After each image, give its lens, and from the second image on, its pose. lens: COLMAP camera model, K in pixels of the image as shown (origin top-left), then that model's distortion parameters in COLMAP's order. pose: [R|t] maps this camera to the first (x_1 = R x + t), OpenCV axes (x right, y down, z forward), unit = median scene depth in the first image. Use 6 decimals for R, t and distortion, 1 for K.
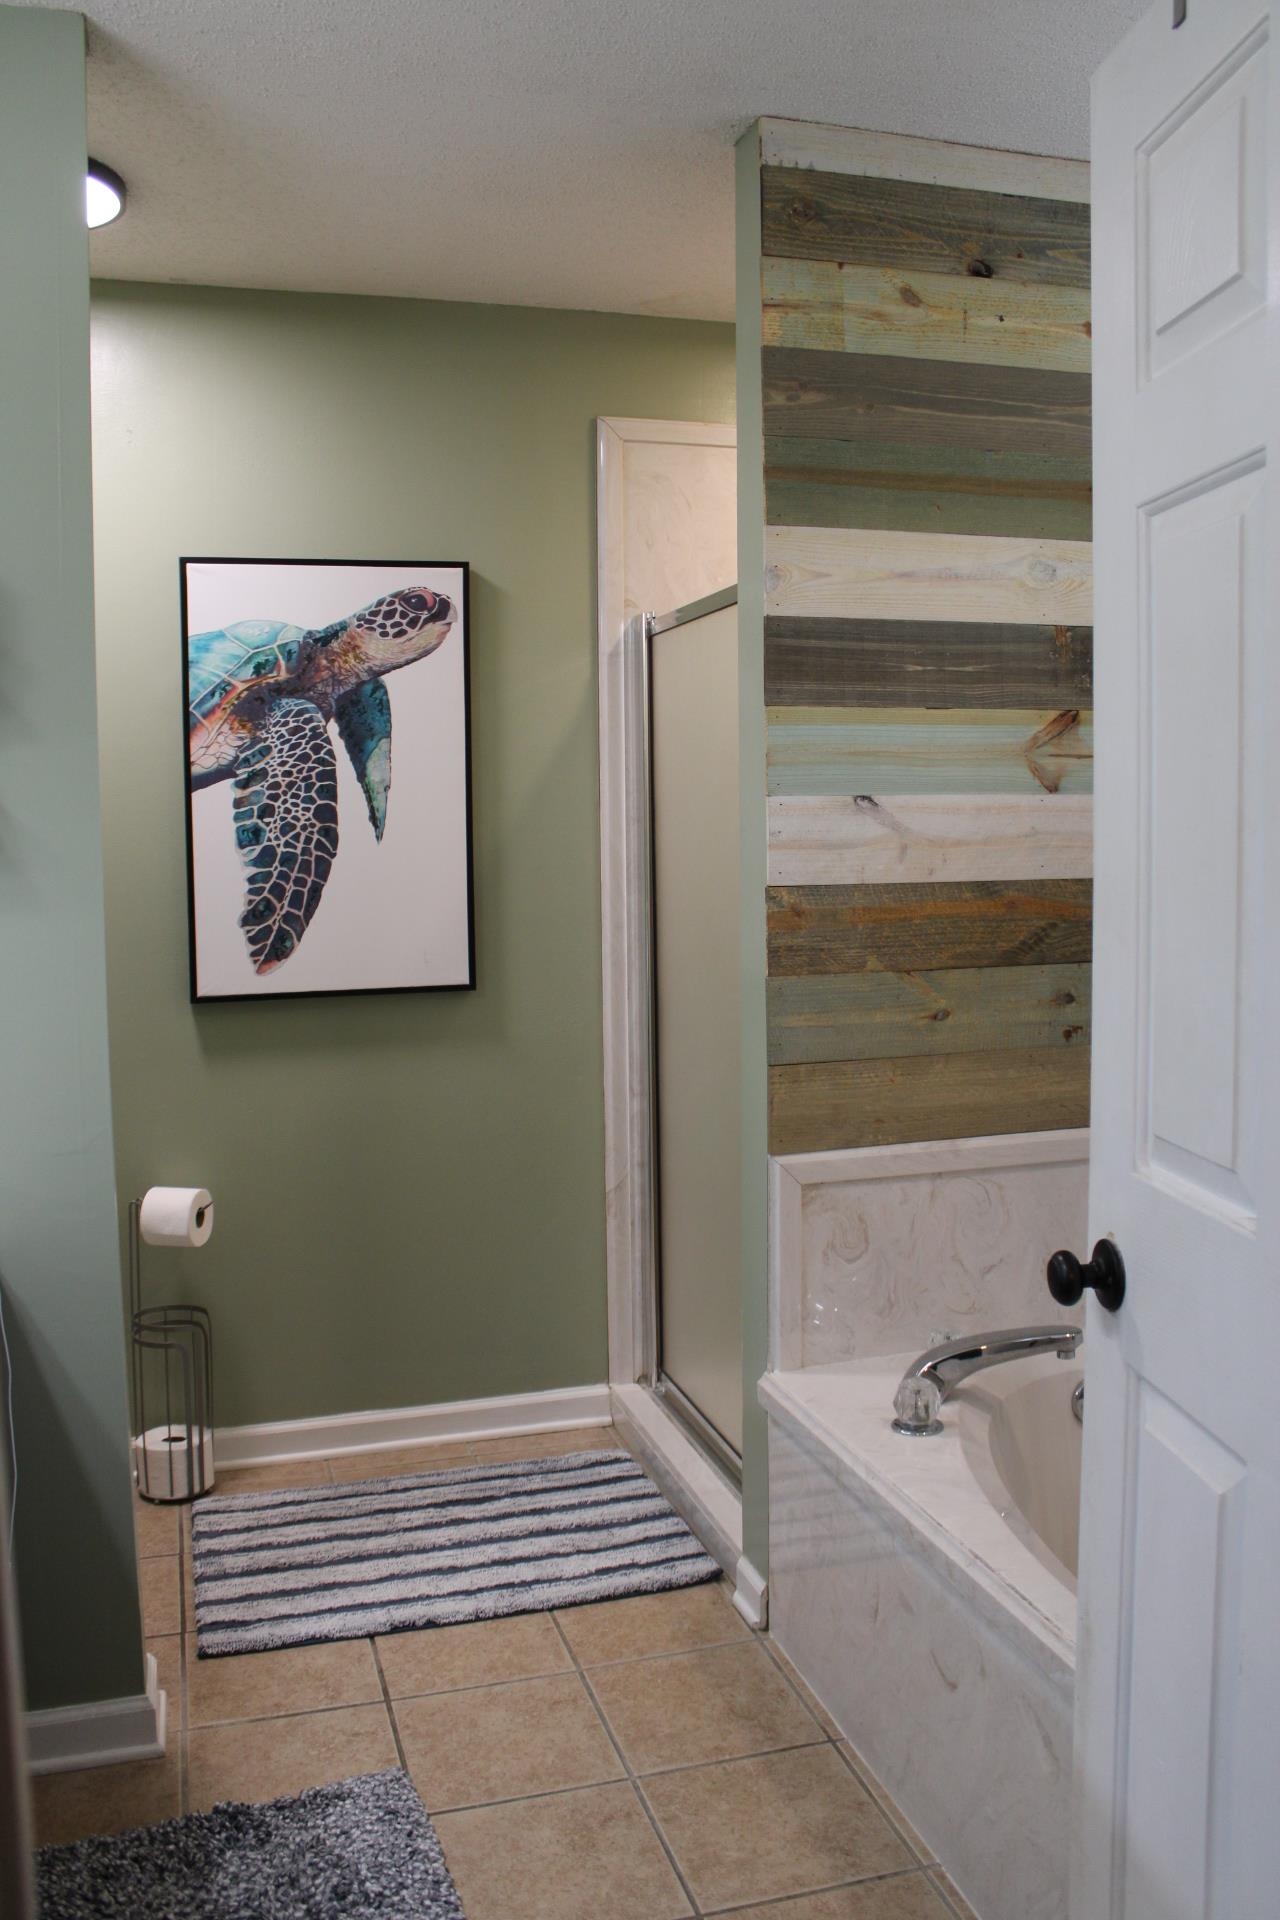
lens RADIAL K [[1615.9, 0, 644.4], [0, 1615.9, 958.0], [0, 0, 1]] dist [-0.153581, 0.133705]
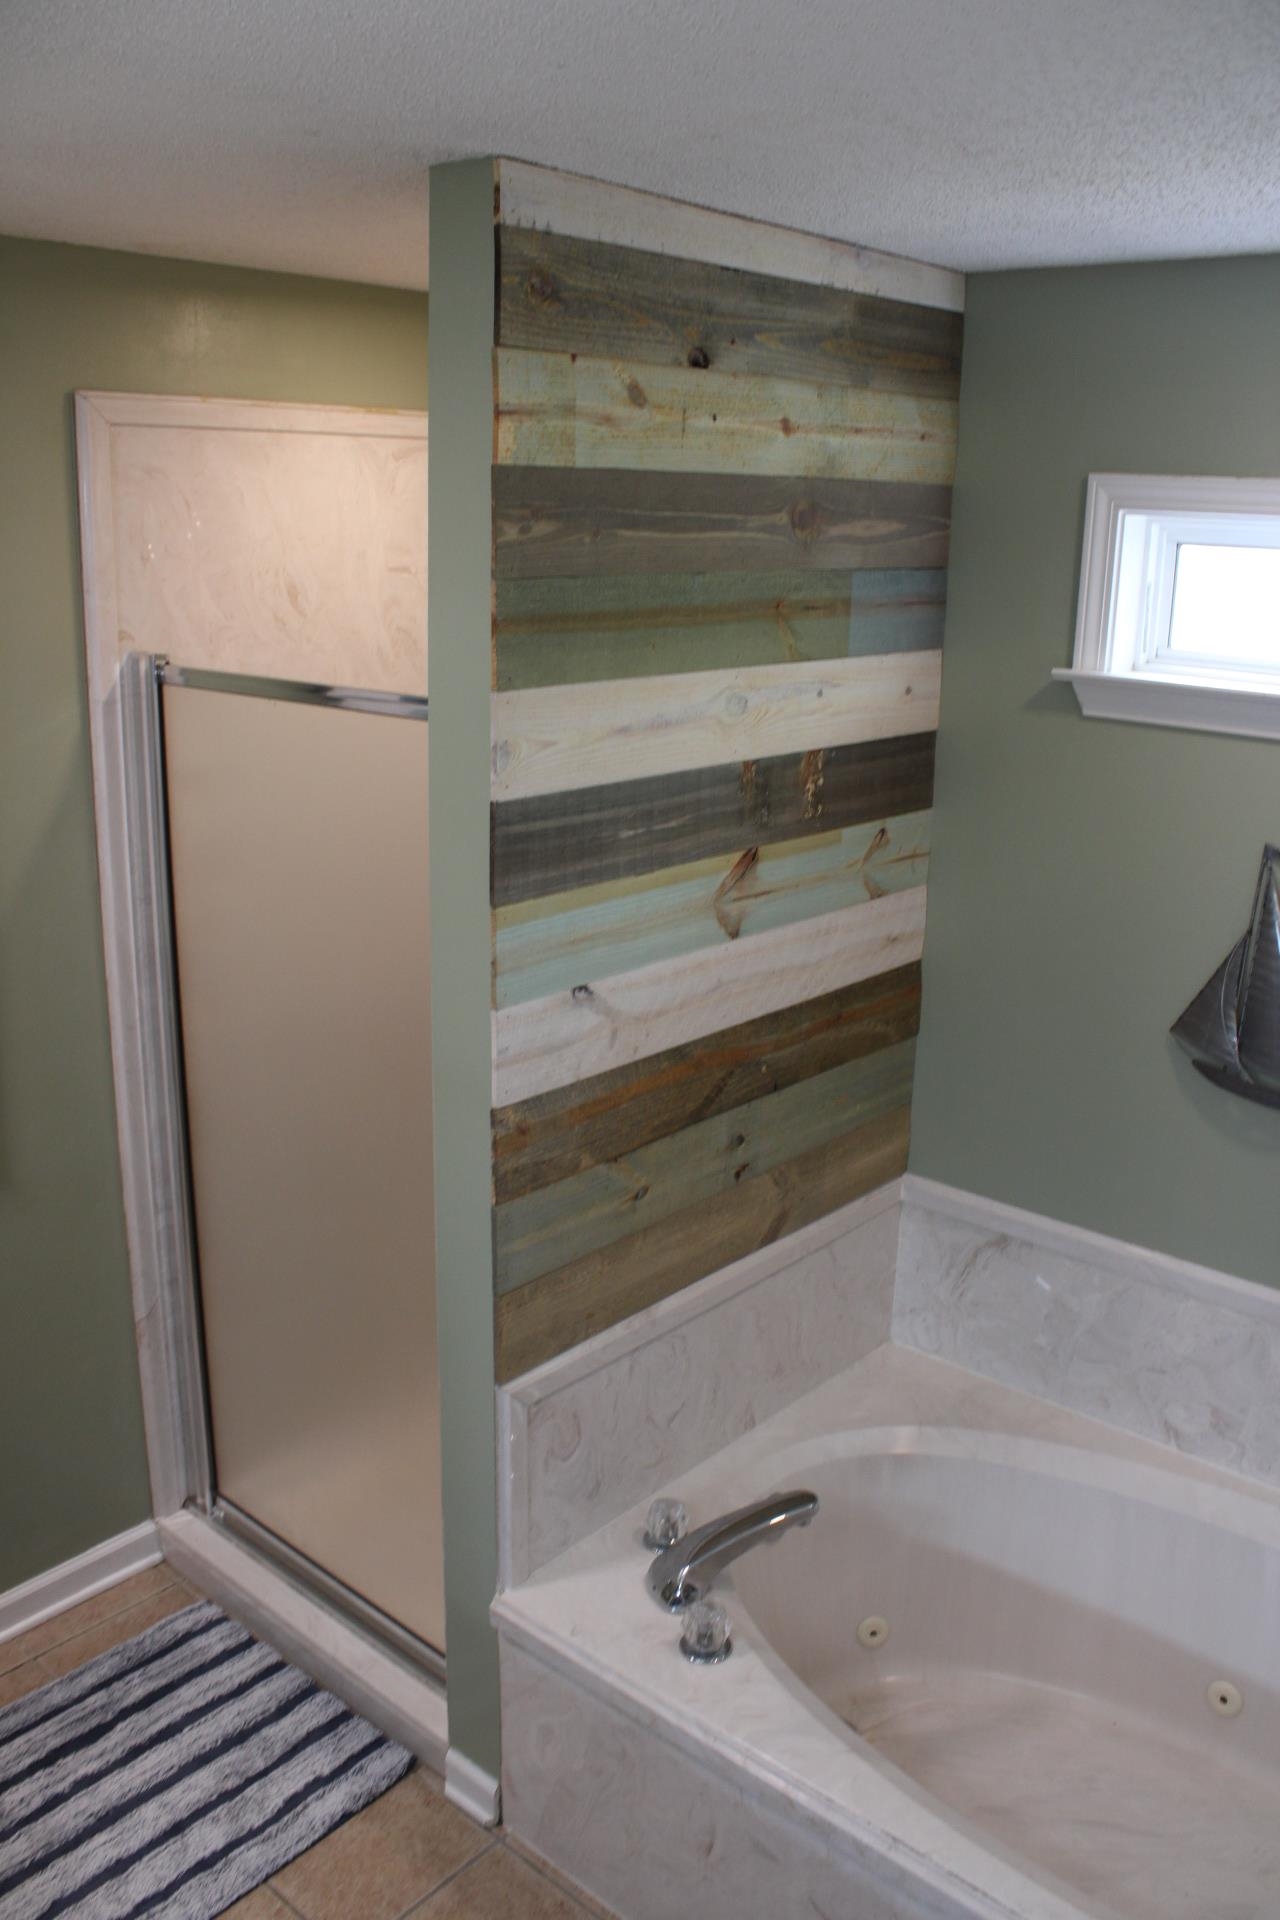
lens RADIAL K [[1615.9, 0, 645.9], [0, 1615.9, 963.7], [0, 0, 1]] dist [-0.153581, 0.133705]
pose [[0.846893, -0.116890, 0.518757, -0.267306], [0.013161, 0.979850, 0.199302, -0.266044], [-0.531600, -0.161961, 0.831366, 0.231351]]
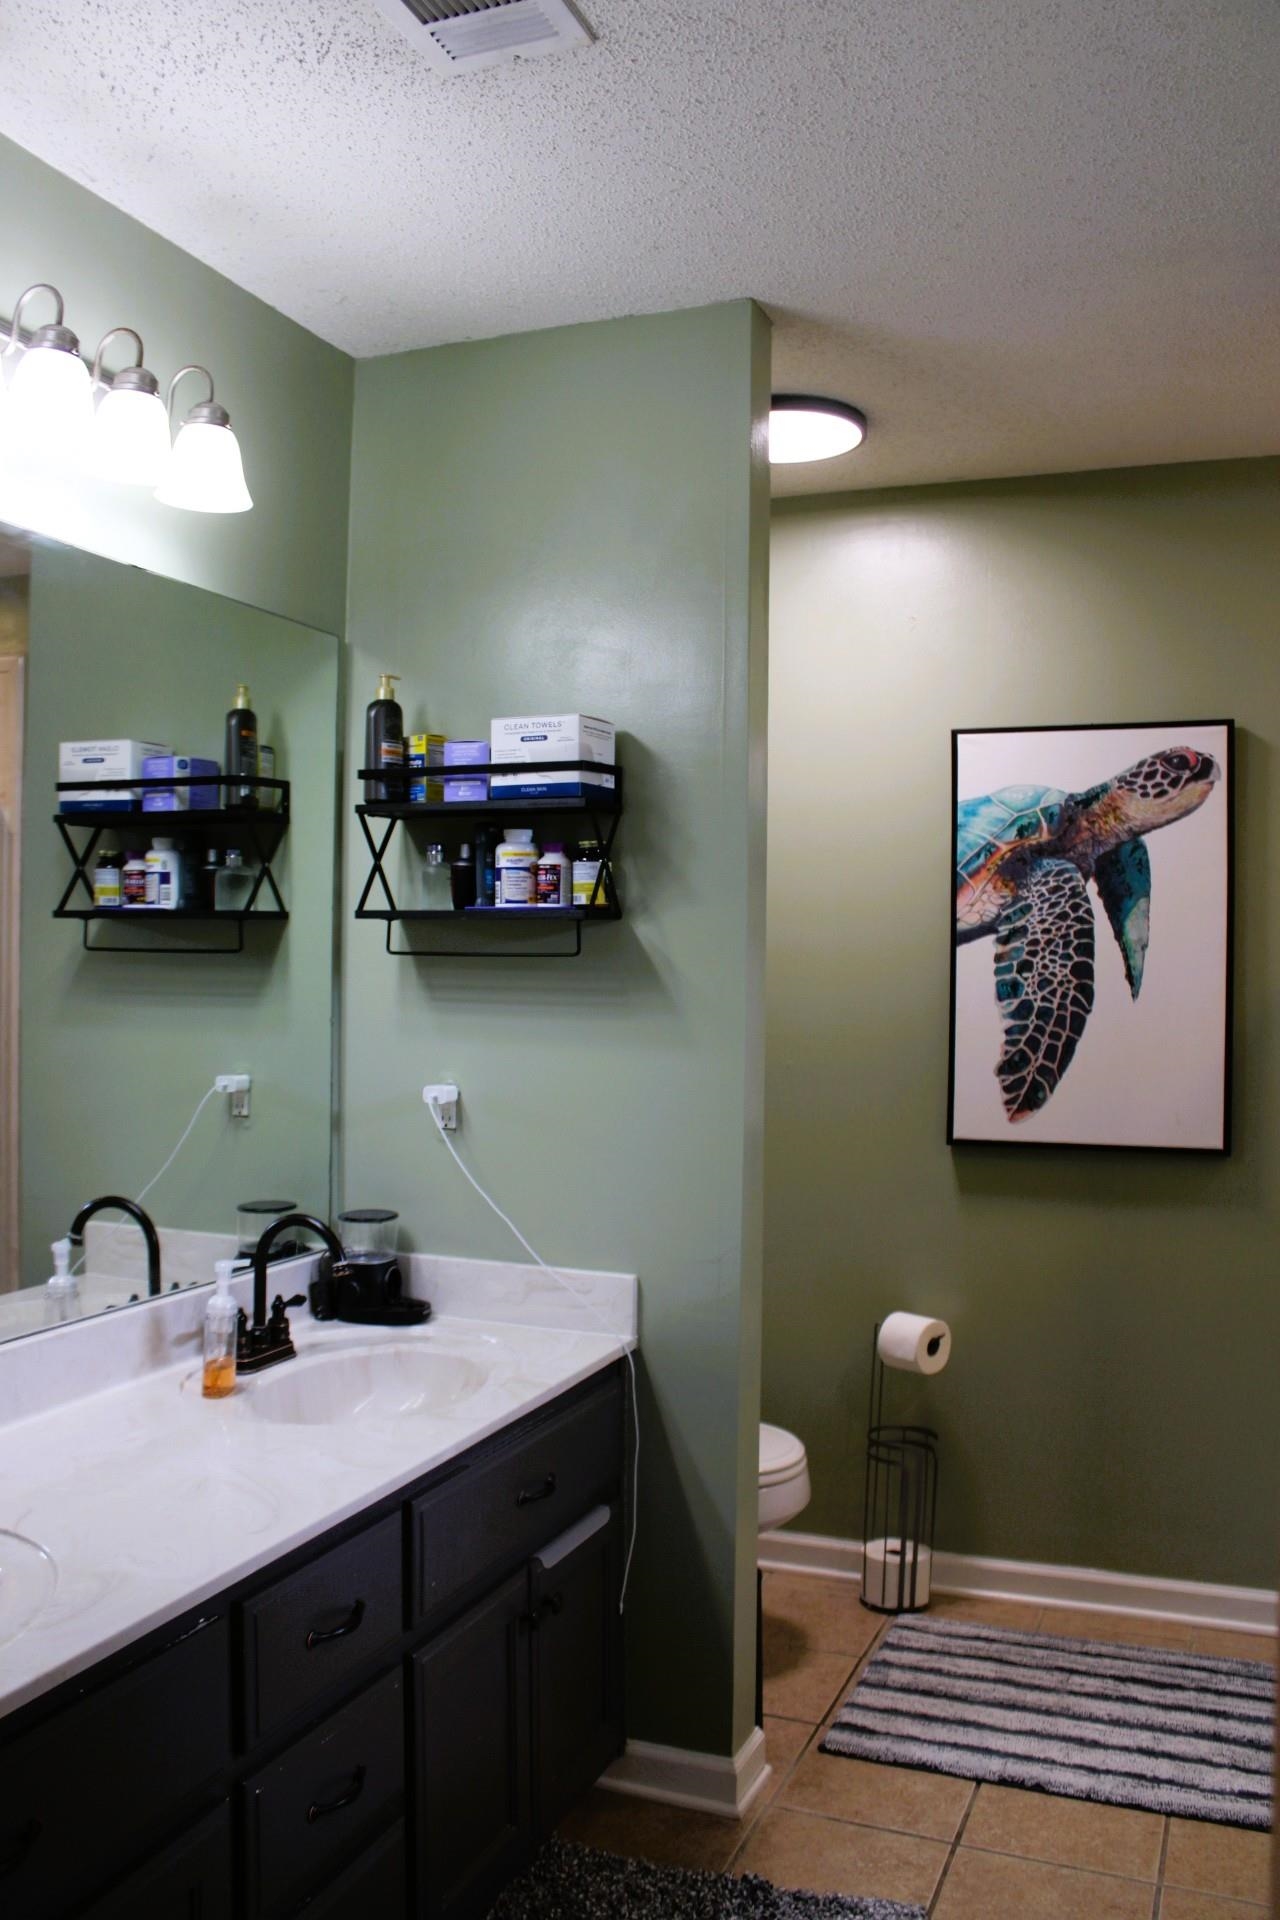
lens RADIAL K [[1615.9, 0, 640.2], [0, 1615.9, 960.7], [0, 0, 1]] dist [-0.153581, 0.133705]
pose [[0.782270, 0.021710, -0.622561, 0.254448], [-0.074653, 0.995457, -0.059091, -0.017391], [0.618450, 0.092702, 0.780337, 0.032534]]
